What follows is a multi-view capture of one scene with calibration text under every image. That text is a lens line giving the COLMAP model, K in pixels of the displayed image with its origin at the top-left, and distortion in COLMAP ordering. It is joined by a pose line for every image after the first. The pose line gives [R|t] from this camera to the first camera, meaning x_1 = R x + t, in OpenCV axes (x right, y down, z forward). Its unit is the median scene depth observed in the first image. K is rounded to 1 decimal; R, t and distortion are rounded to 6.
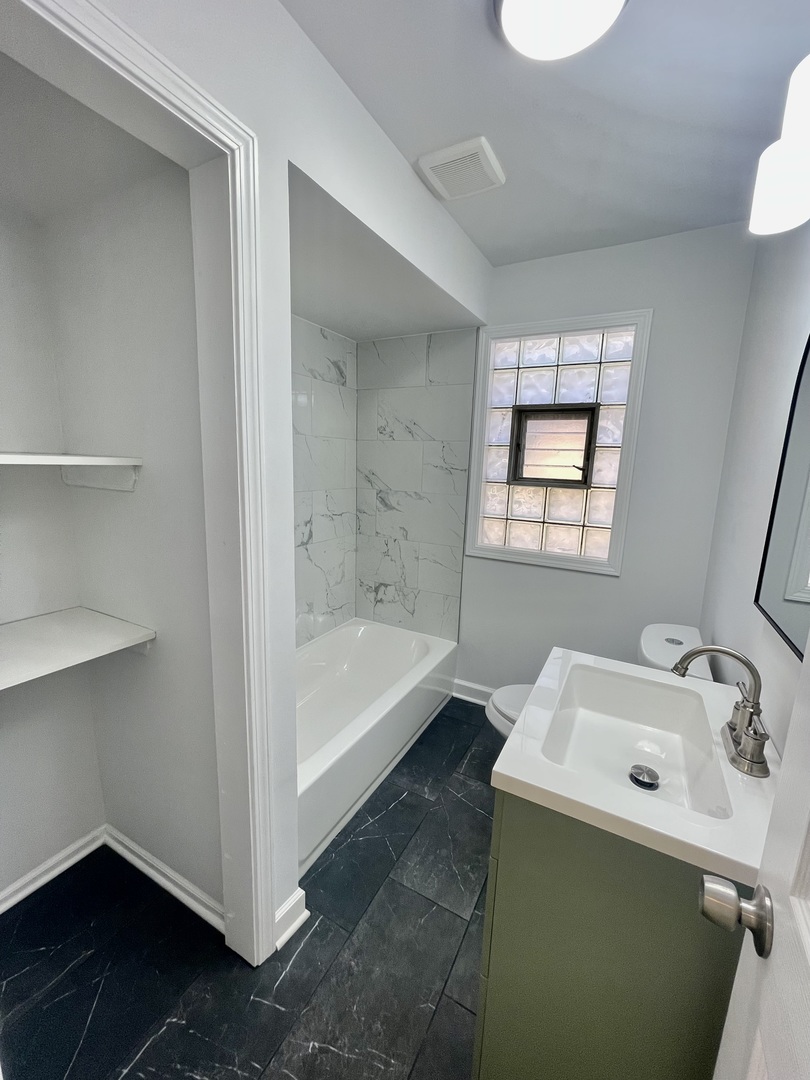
lens RADIAL K [[432.0, 0, 405.0], [0, 432.0, 540.0], [0, 0, 1]] dist [-0.001238, -0.000037]
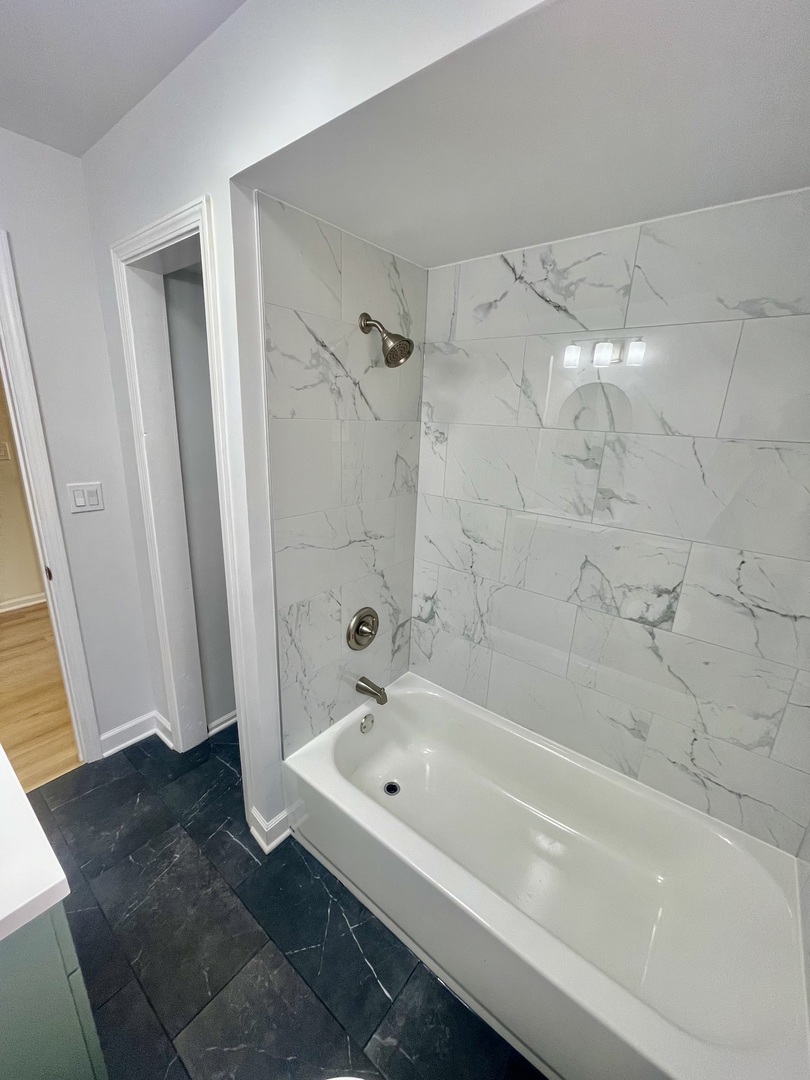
lens RADIAL K [[432.0, 0, 405.0], [0, 432.0, 540.0], [0, 0, 1]] dist [-0.001238, -0.000037]
pose [[-0.168451, 0.236092, -0.957019, 0.366200], [-0.226238, 0.935714, 0.270658, -0.184993], [0.959396, 0.262107, -0.104209, 0.737522]]
